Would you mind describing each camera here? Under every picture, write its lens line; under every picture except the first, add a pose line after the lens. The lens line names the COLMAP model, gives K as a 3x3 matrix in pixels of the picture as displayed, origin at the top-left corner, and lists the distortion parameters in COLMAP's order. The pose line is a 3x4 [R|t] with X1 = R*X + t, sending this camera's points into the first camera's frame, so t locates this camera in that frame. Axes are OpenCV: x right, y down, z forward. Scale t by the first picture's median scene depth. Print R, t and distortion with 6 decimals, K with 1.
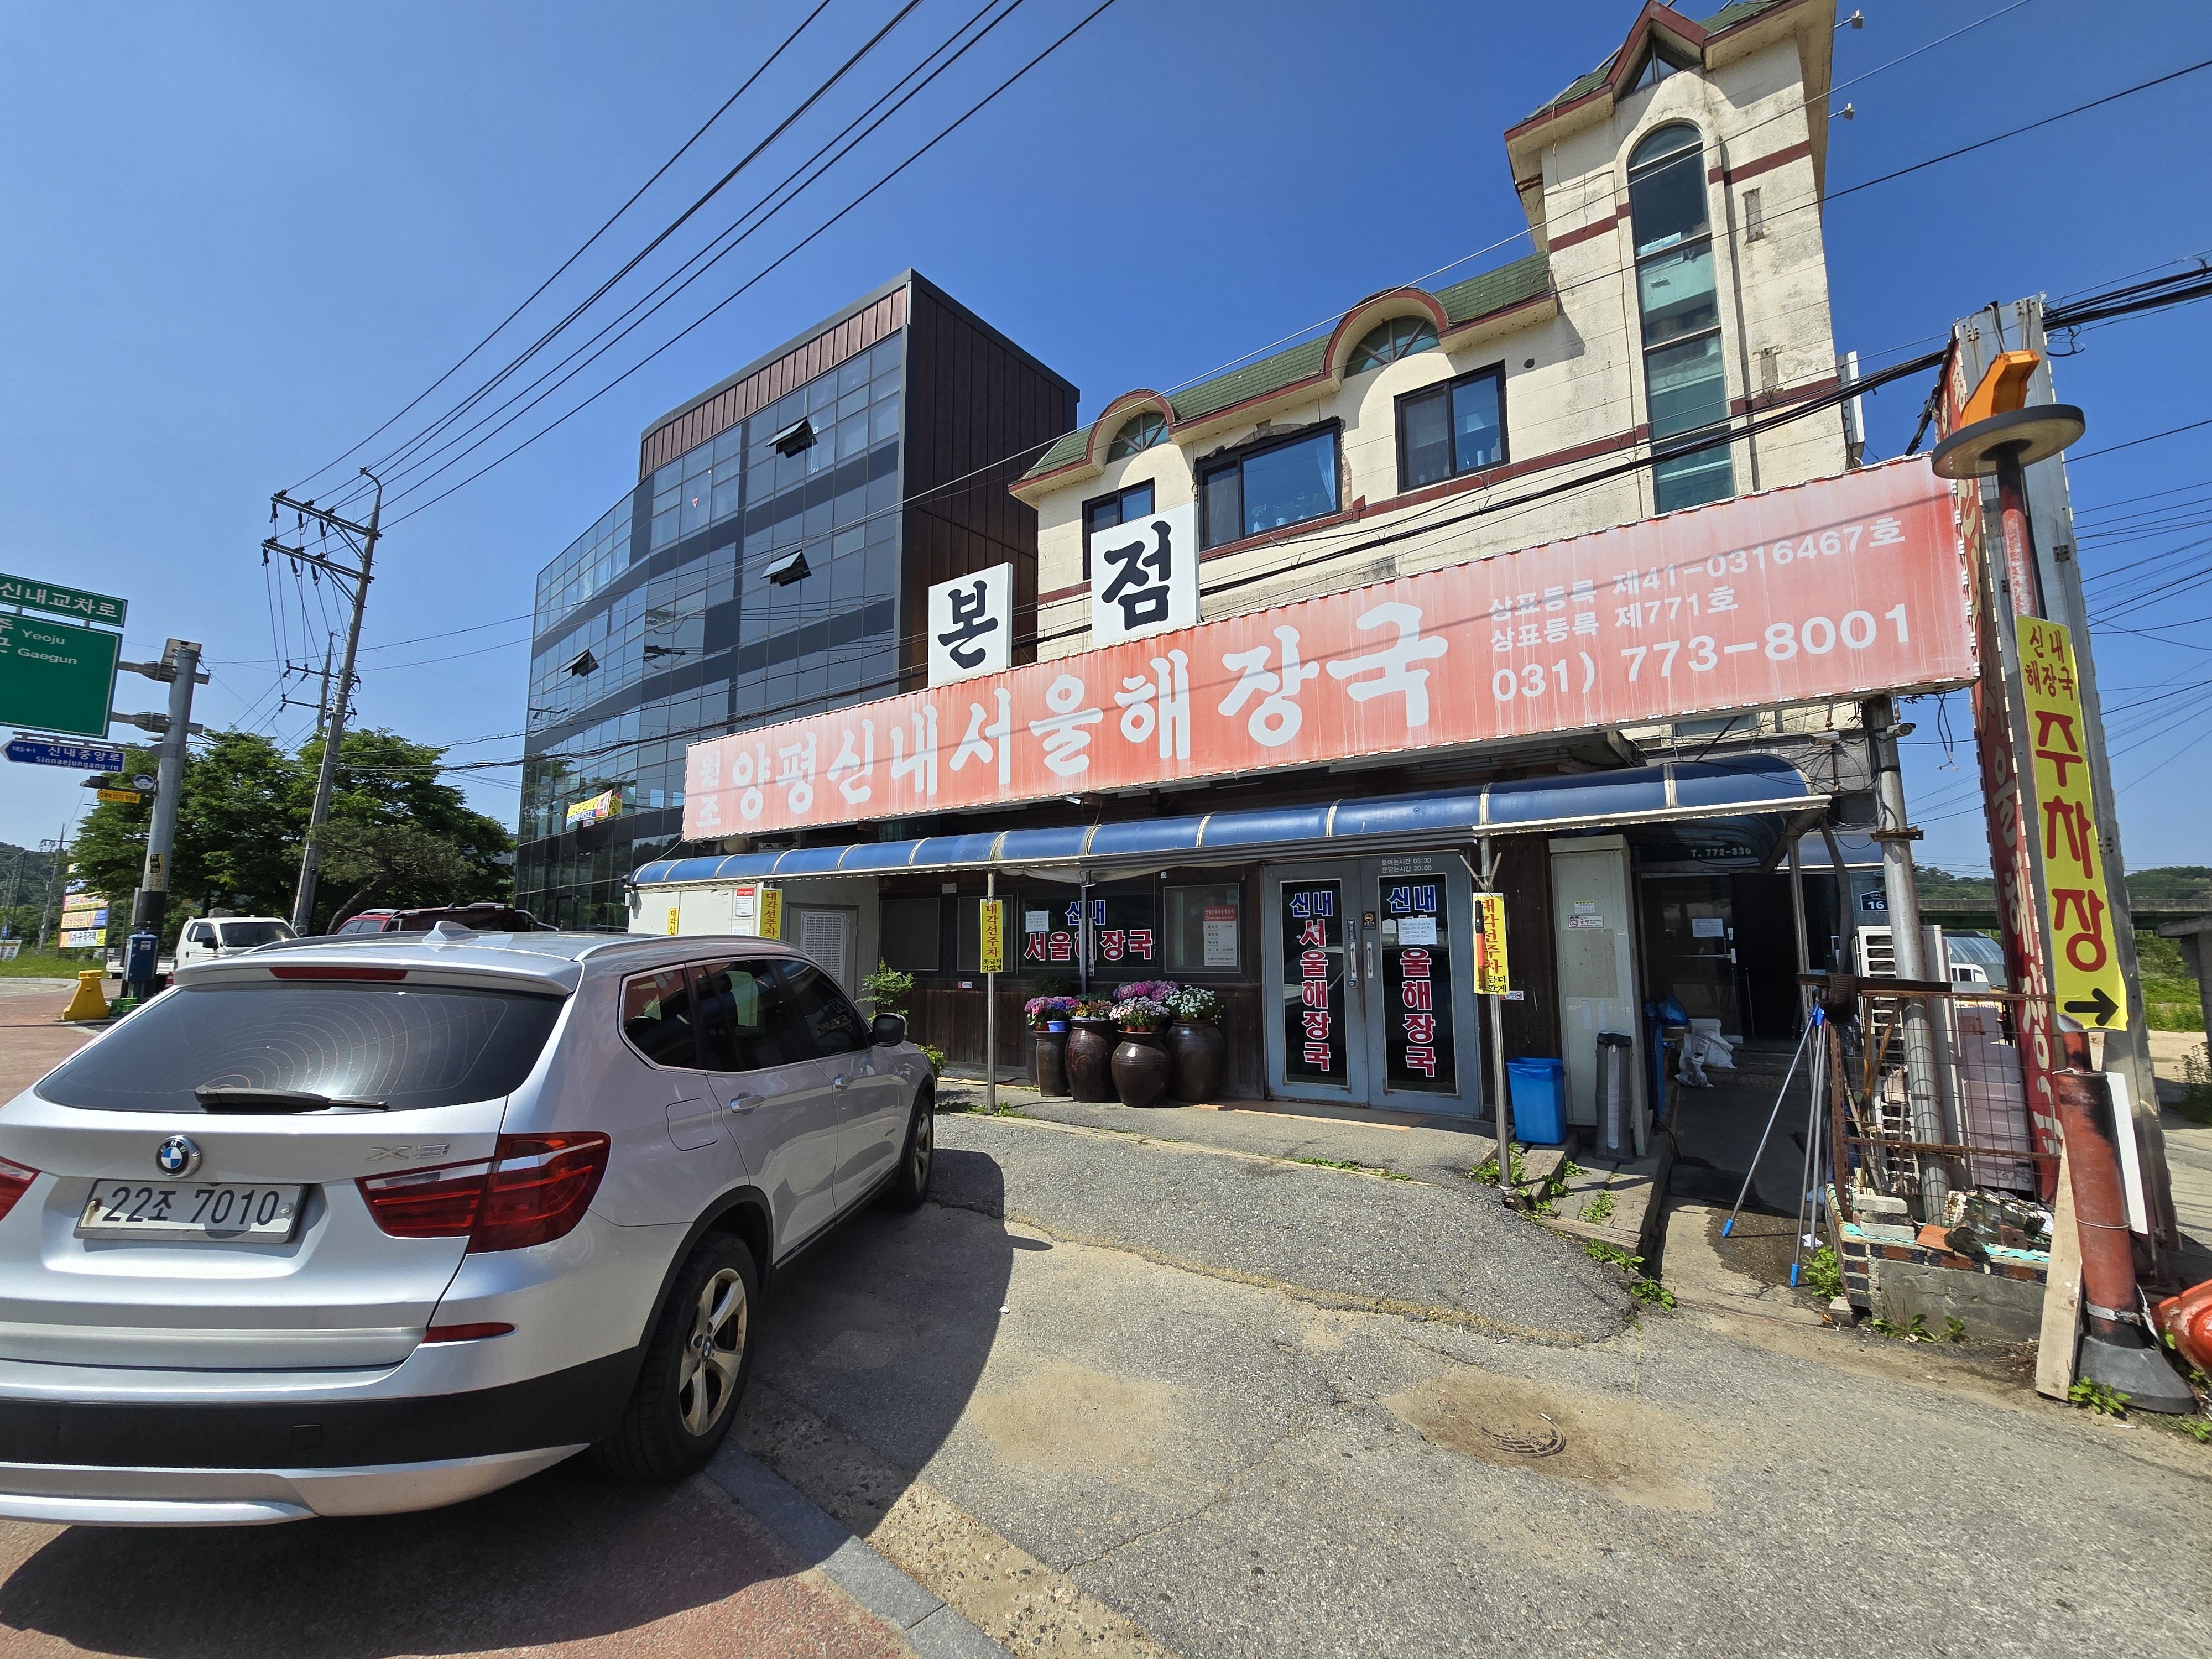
lens RADIAL K [[902.5, 0, 1106.0], [0, 902.5, 829.5], [0, 0, 1]] dist [0.013150, -0.009880]
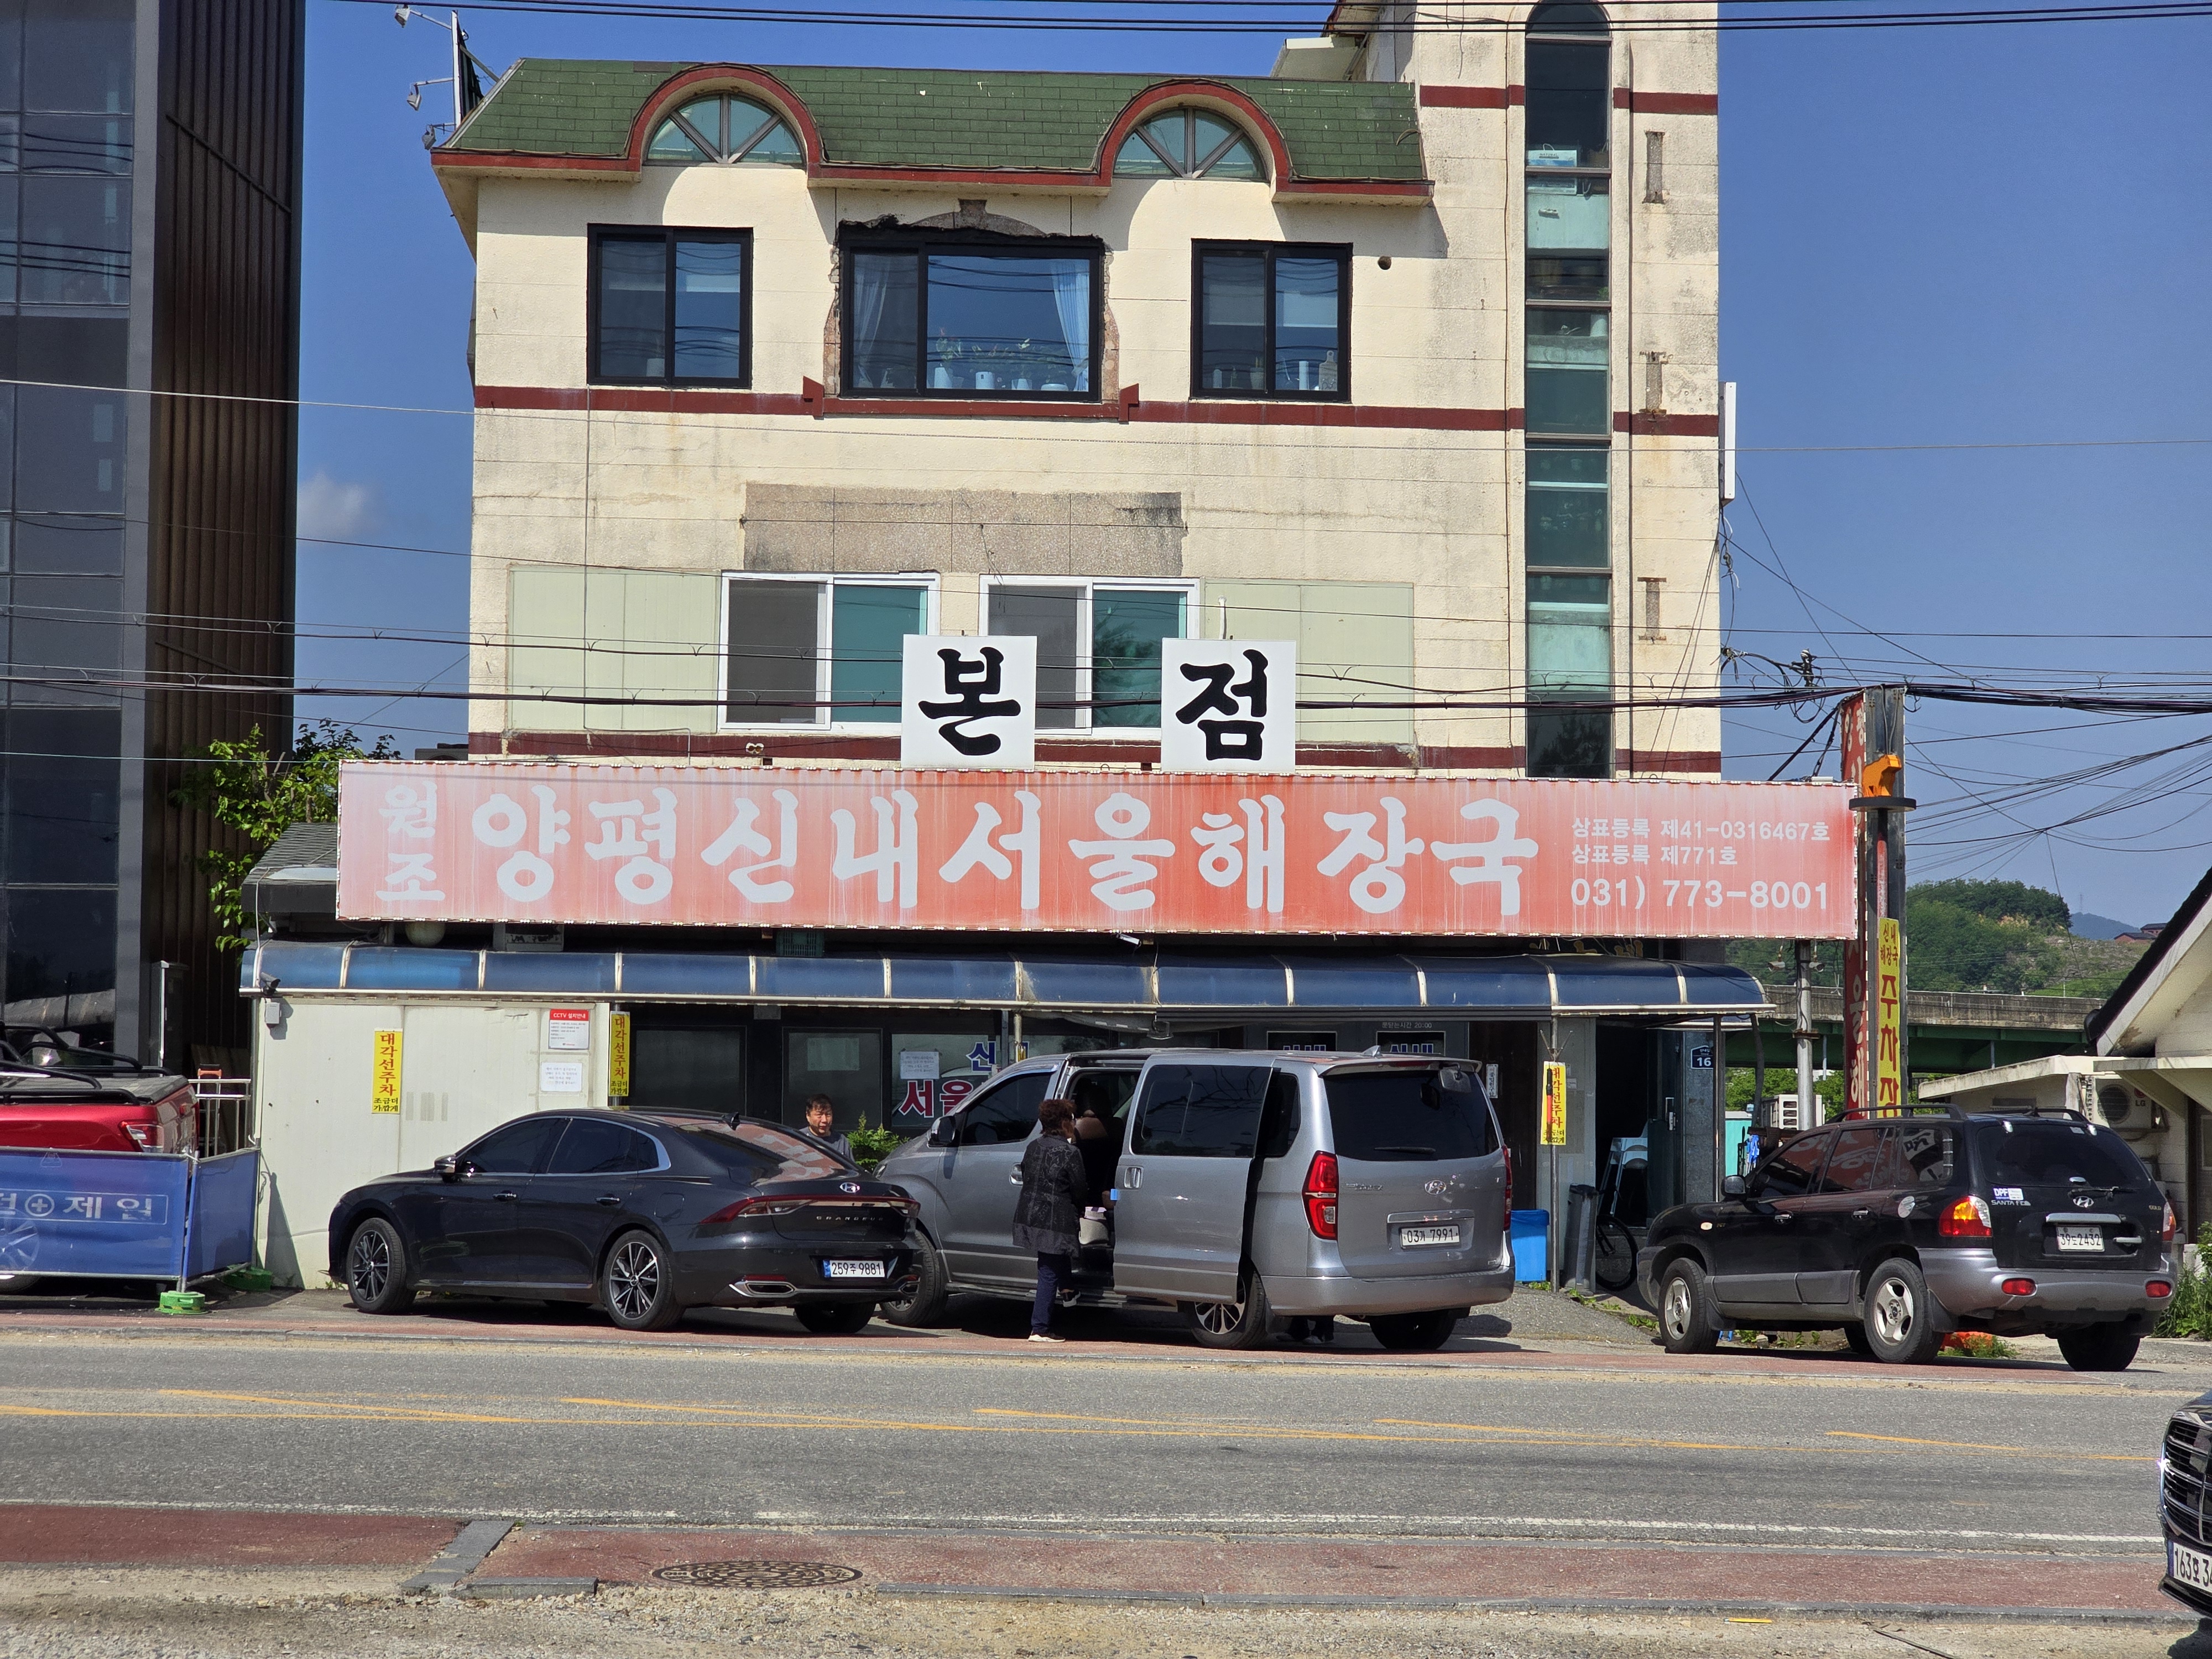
lens RADIAL K [[4500.3, 0, 1106.0], [0, 4500.3, 829.5], [0, 0, 1]] dist [-0.422260, 4.349016]
pose [[0.777016, 0.053174, 0.627231, -2.704156], [-0.093617, 0.995106, 0.031612, -0.264196], [-0.622481, -0.083282, 0.778191, -2.311698]]
